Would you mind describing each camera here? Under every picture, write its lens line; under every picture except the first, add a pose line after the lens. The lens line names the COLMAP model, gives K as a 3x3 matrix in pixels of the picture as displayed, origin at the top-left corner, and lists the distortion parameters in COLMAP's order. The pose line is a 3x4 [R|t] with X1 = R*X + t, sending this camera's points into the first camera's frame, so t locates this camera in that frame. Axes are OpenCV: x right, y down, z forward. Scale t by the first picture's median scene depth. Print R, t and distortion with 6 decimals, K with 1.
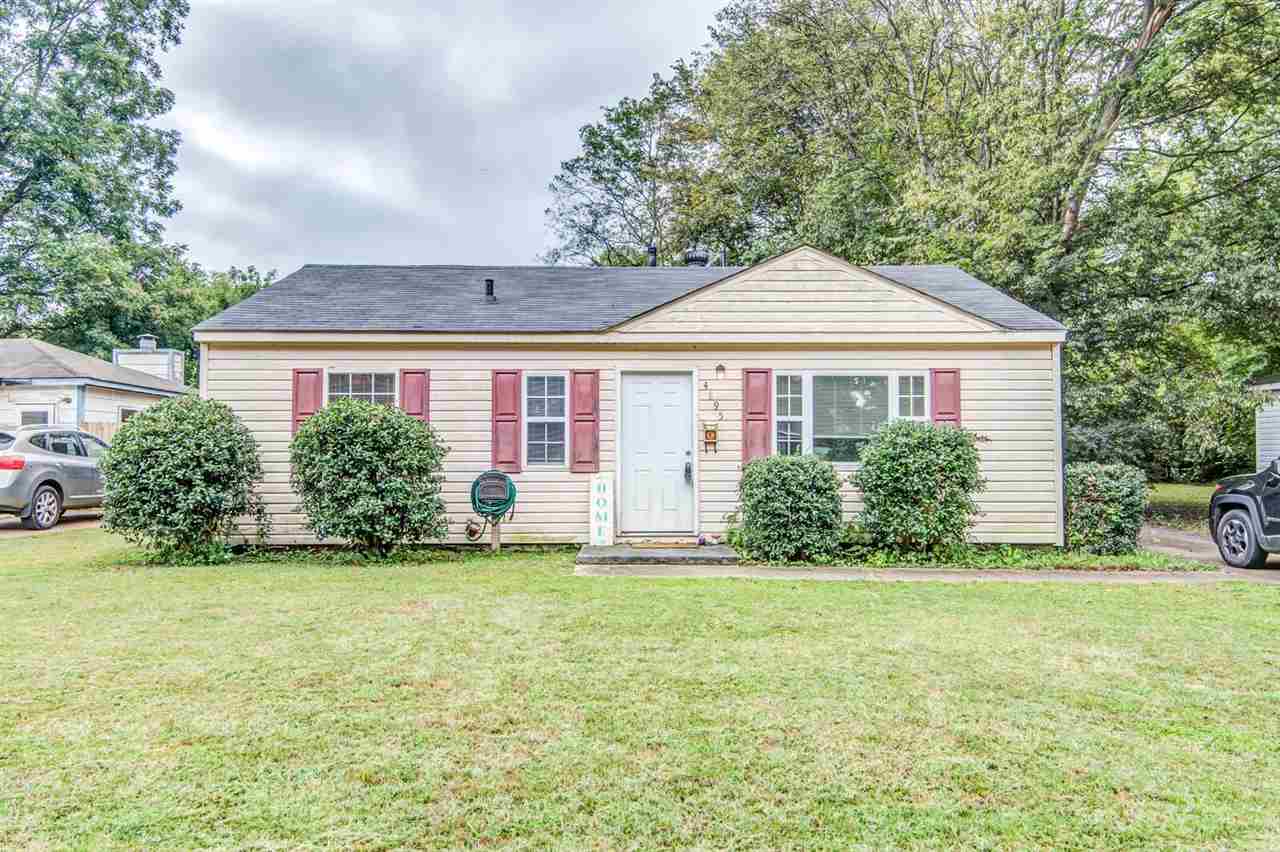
lens RADIAL K [[875.2, 0, 640.0], [0, 875.2, 426.0], [0, 0, 1]] dist [0.009495, 0.000832]
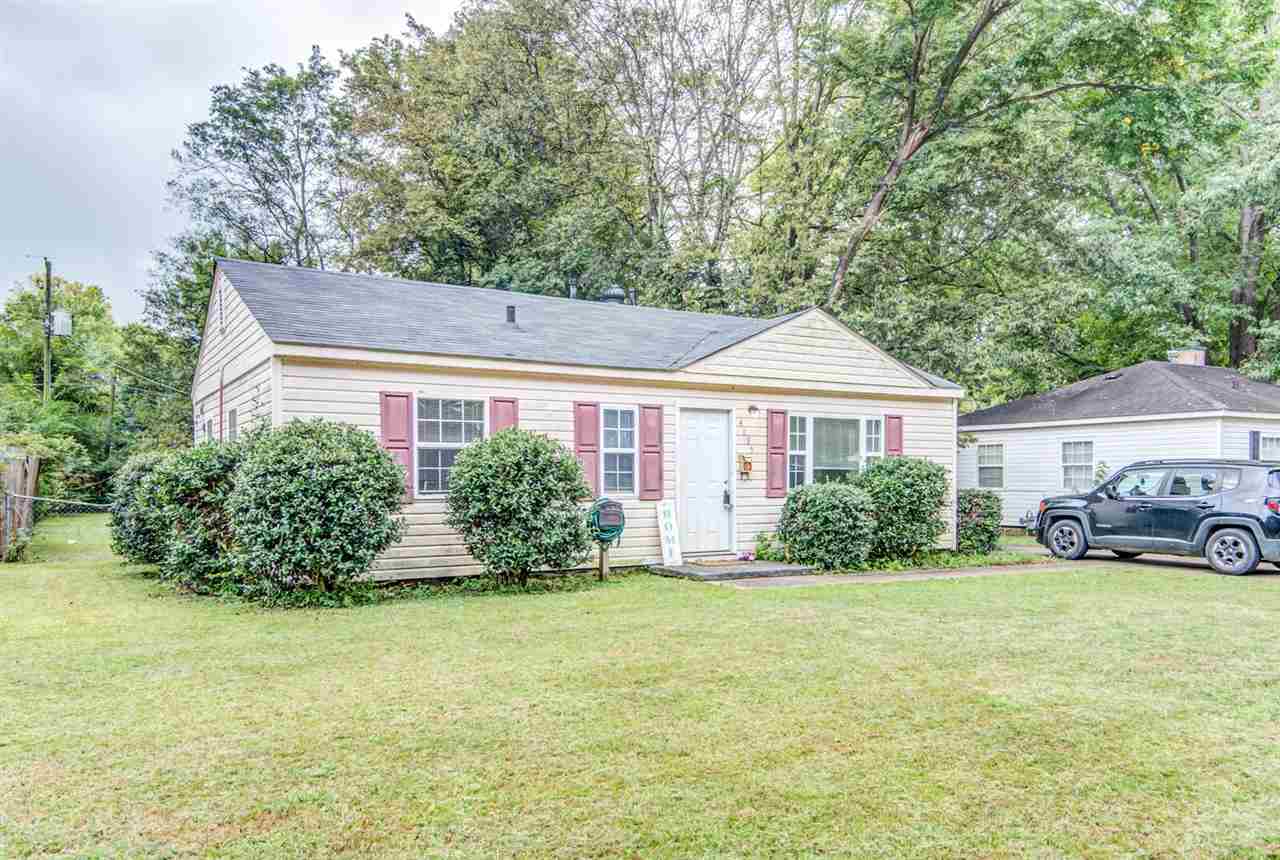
lens RADIAL K [[919.2, 0, 639.4], [0, 919.2, 502.3], [0, 0, 1]] dist [0.026864, -0.000382]
pose [[0.868132, -0.012933, 0.496165, -0.640382], [-0.017351, 0.998259, 0.056380, -0.008043], [-0.496030, -0.057555, 0.866396, 0.018229]]
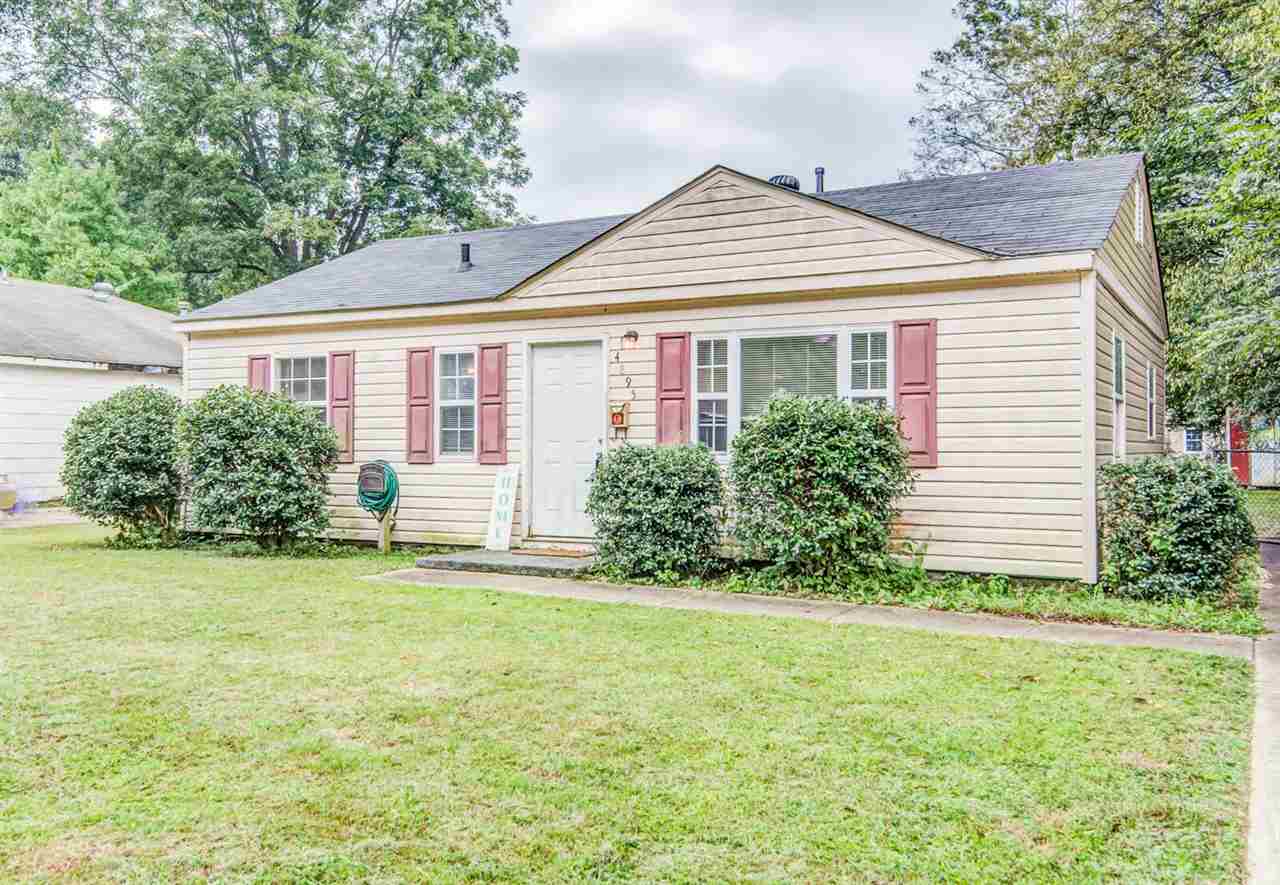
lens RADIAL K [[1111.5, 0, 640.0], [0, 1111.5, 442.5], [0, 0, 1]] dist [0.044247, 0.001267]
pose [[0.878092, -0.000716, -0.478491, 0.583571], [0.015369, 0.999525, 0.026708, 0.005106], [0.478245, -0.030806, 0.877686, 0.112379]]
